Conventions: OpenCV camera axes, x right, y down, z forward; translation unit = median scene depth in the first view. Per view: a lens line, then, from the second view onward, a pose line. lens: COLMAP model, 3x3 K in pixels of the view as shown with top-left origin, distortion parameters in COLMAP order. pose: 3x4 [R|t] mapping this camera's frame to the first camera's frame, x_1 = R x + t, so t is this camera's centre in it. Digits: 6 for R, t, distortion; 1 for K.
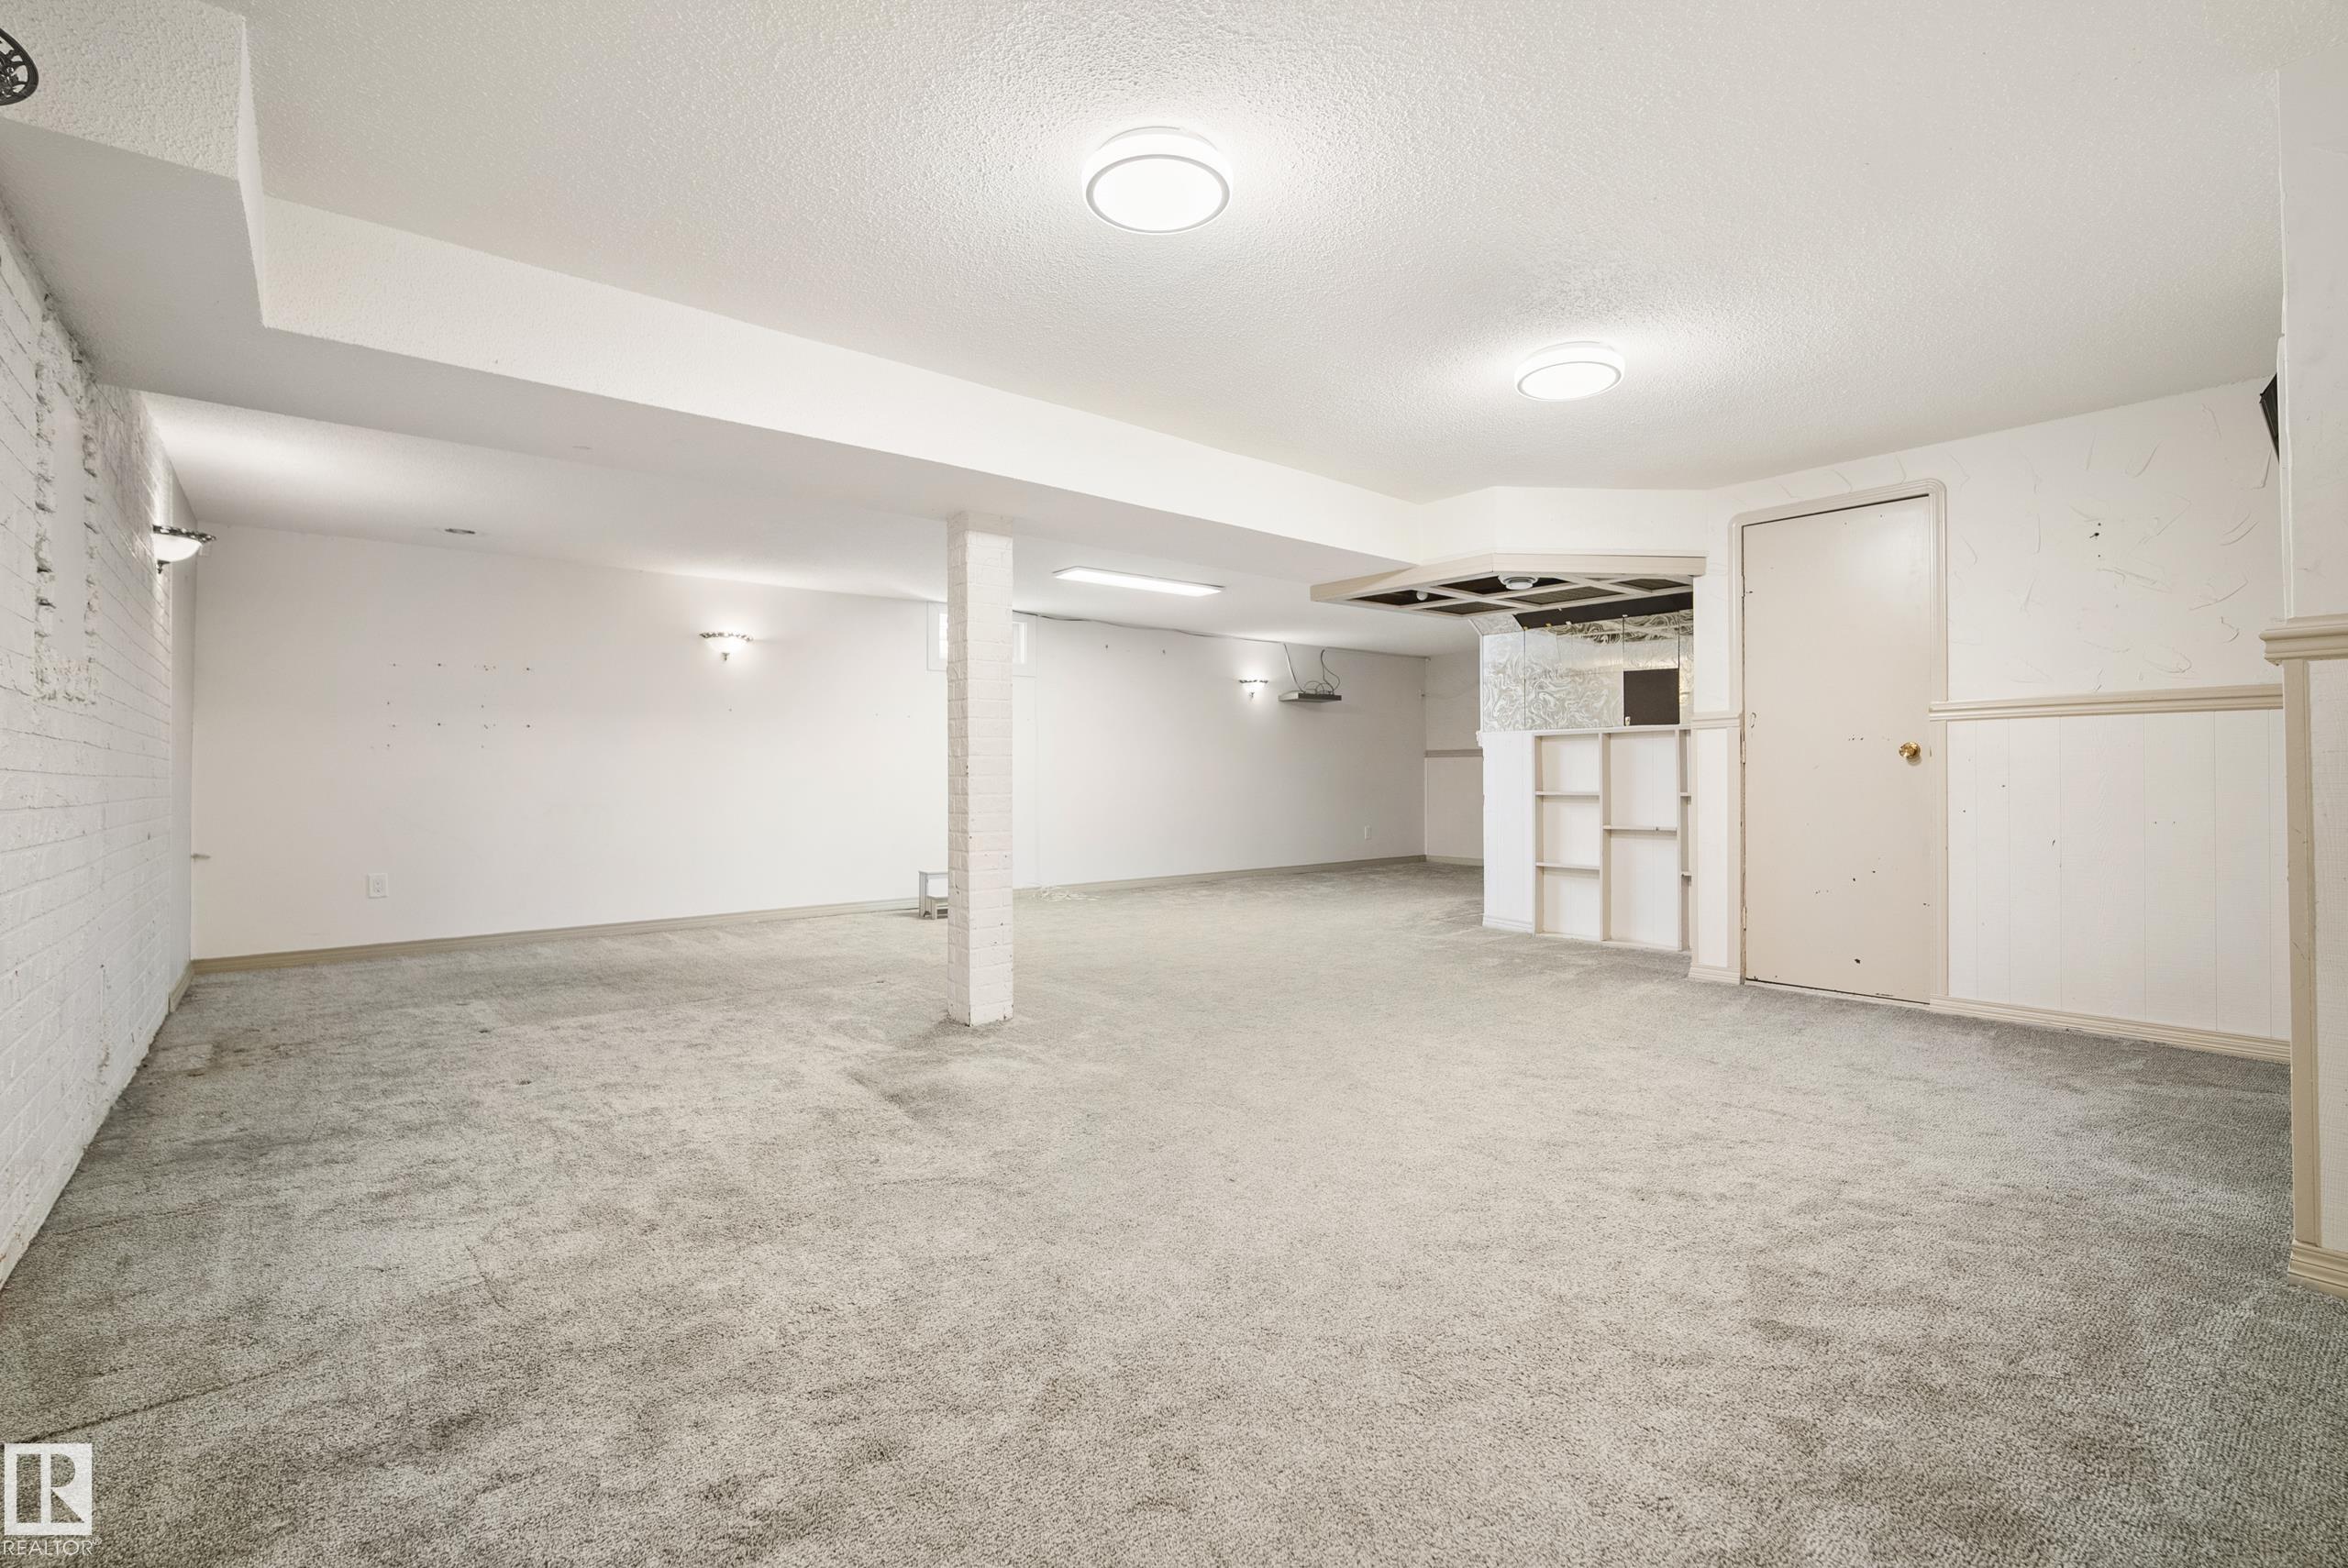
lens RADIAL K [[1026.0, 0, 1171.6], [0, 1026.0, 795.4], [0, 0, 1]] dist [-0.011875, 0.003807]
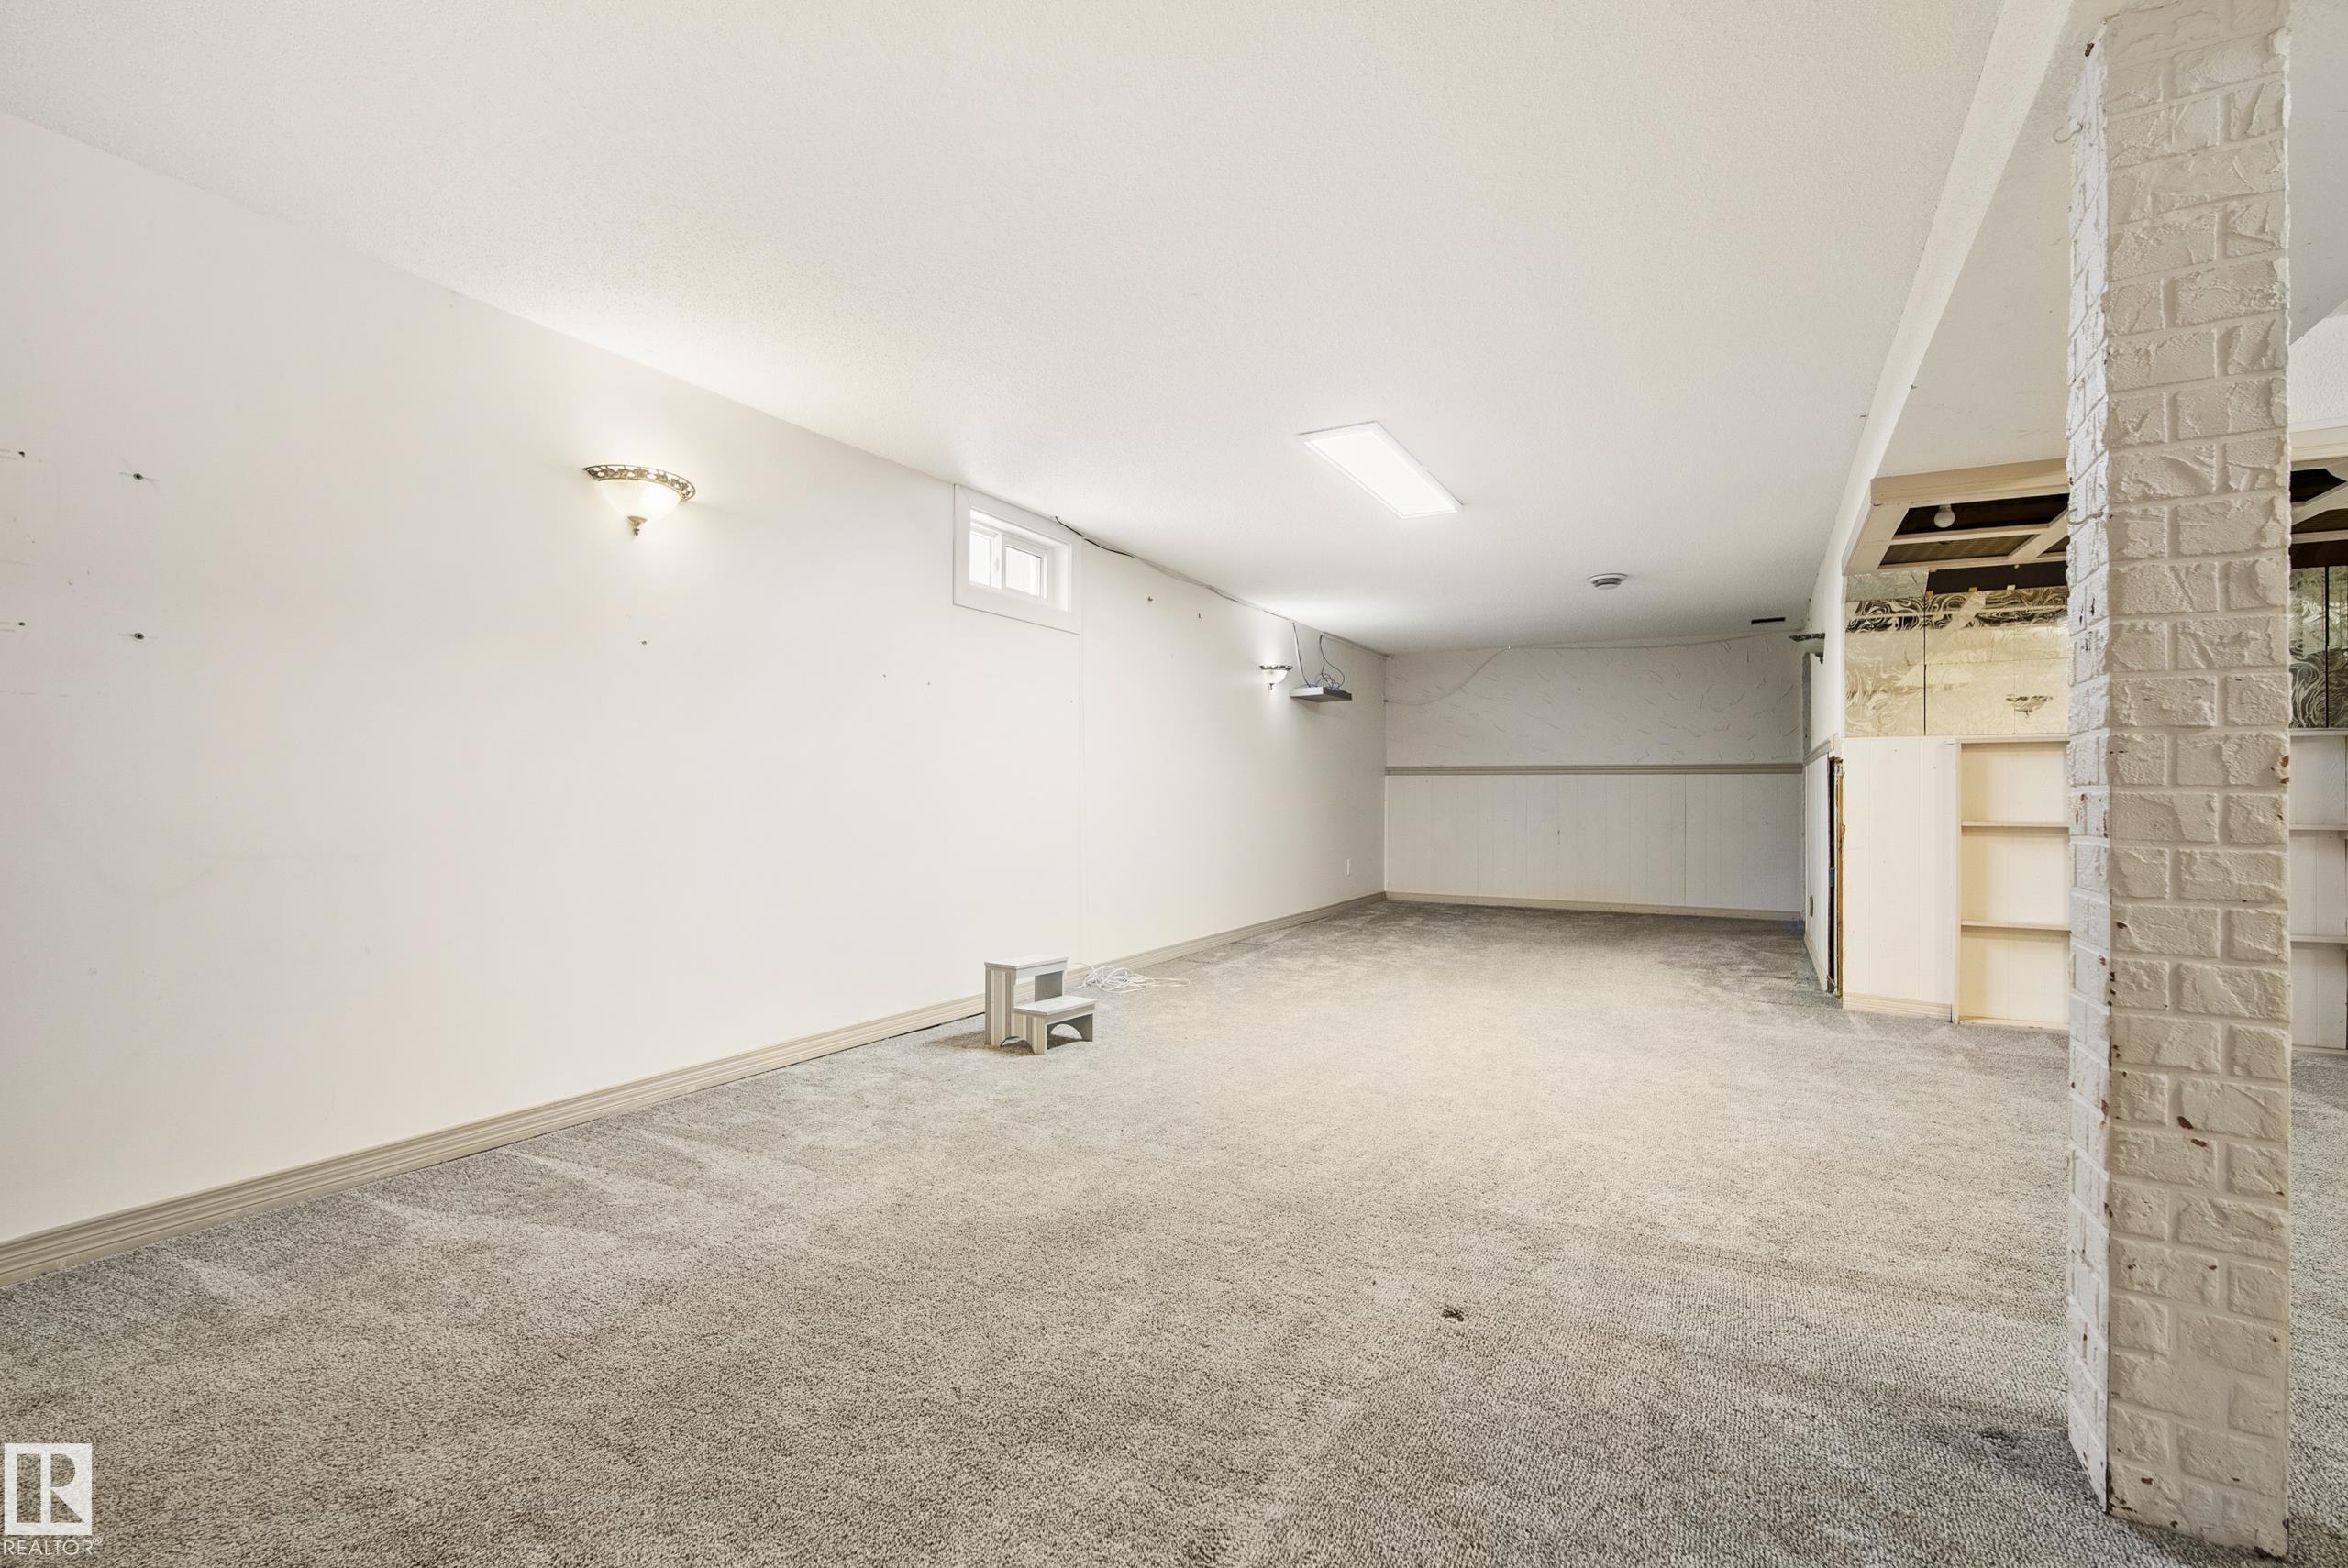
lens RADIAL K [[1033.4, 0, 1172.3], [0, 1033.4, 792.9], [0, 0, 1]] dist [-0.008520, 0.000250]
pose [[0.930755, 0.009791, 0.365513, -0.275869], [-0.000905, 0.999700, -0.024473, -0.002448], [-0.365643, 0.022447, 0.930485, 0.349512]]
